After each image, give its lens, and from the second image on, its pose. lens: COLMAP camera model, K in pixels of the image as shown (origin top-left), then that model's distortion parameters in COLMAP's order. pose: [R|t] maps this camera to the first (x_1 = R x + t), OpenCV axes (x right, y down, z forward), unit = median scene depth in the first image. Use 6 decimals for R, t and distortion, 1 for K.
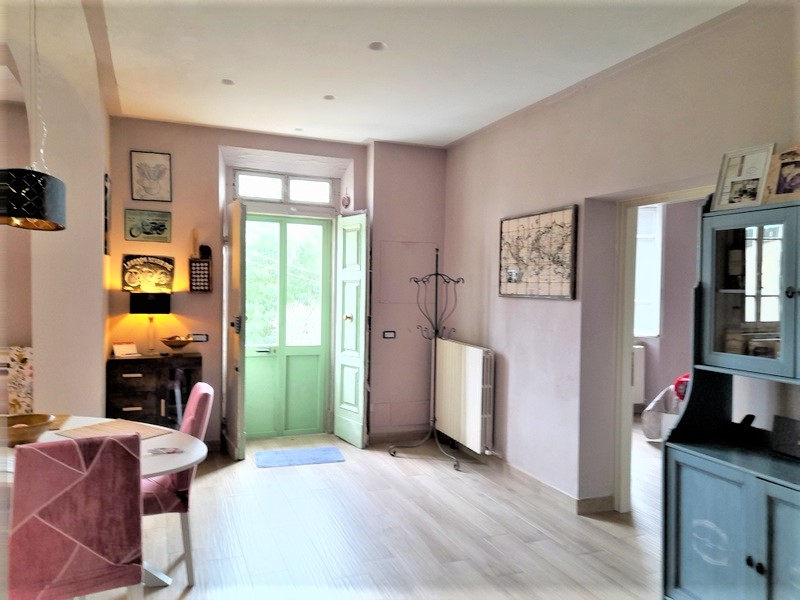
lens RADIAL K [[580.1, 0, 391.3], [0, 580.1, 301.0], [0, 0, 1]] dist [0.069181, -0.074354]
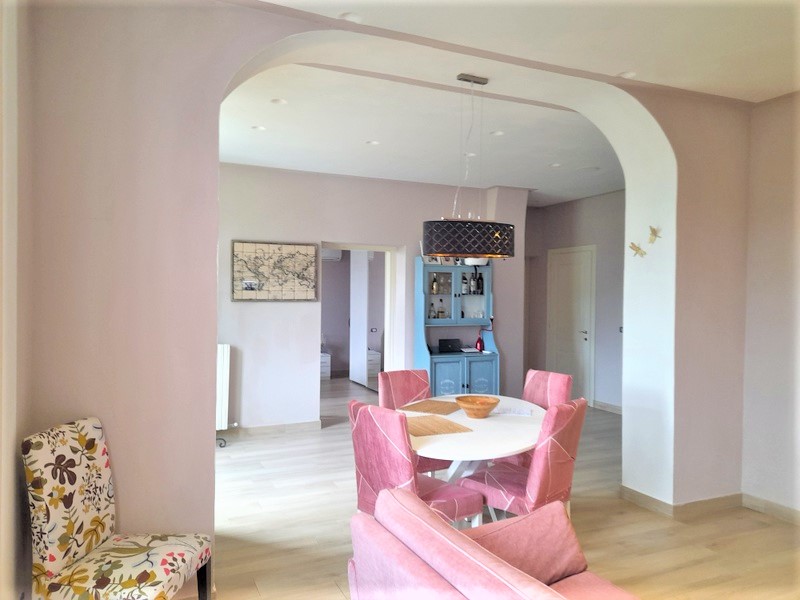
lens RADIAL K [[580.1, 0, 398.3], [0, 580.1, 303.1], [0, 0, 1]] dist [0.069181, -0.074354]
pose [[-0.047986, -0.029858, 0.998402, -1.331621], [0.020170, 0.999320, 0.030855, -0.043369], [-0.998644, 0.021618, -0.047351, 0.846486]]
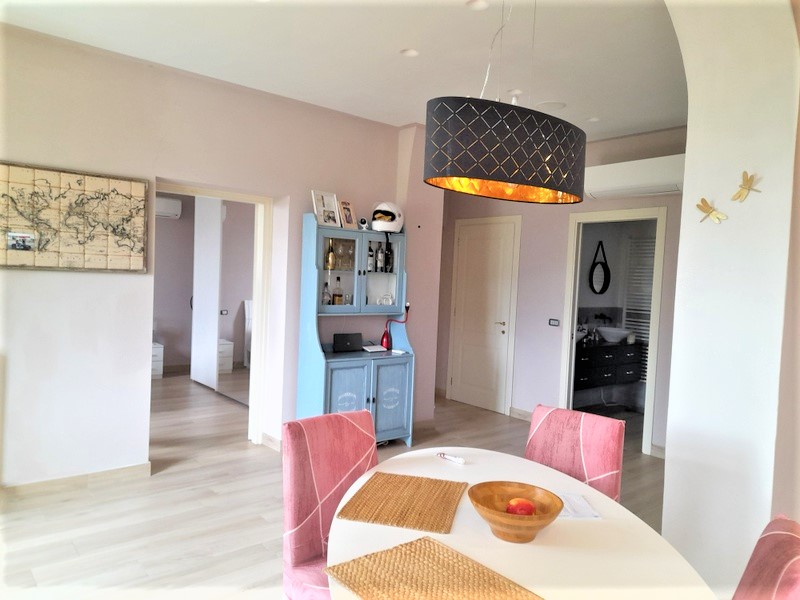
lens RADIAL K [[580.1, 0, 394.0], [0, 580.1, 306.9], [0, 0, 1]] dist [0.069181, -0.074354]
pose [[-0.307636, -0.081754, 0.947986, -0.798154], [-0.023564, 0.996651, 0.078304, -0.034804], [-0.951212, 0.001751, -0.308532, 0.903182]]
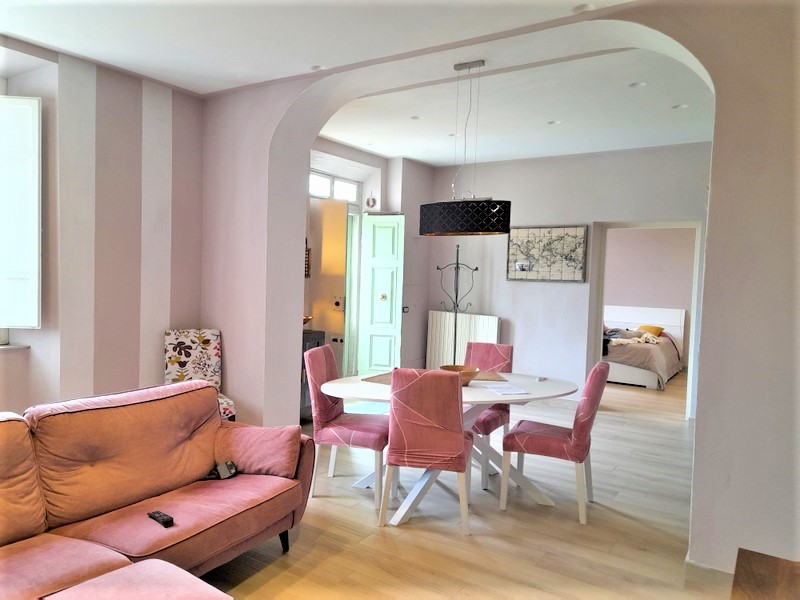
lens RADIAL K [[580.1, 0, 392.2], [0, 580.1, 303.3], [0, 0, 1]] dist [0.069181, -0.074354]
pose [[0.822209, -0.023093, 0.568717, -1.073215], [0.000953, 0.999231, 0.039197, -0.009106], [-0.569185, -0.031687, 0.821599, -0.049809]]
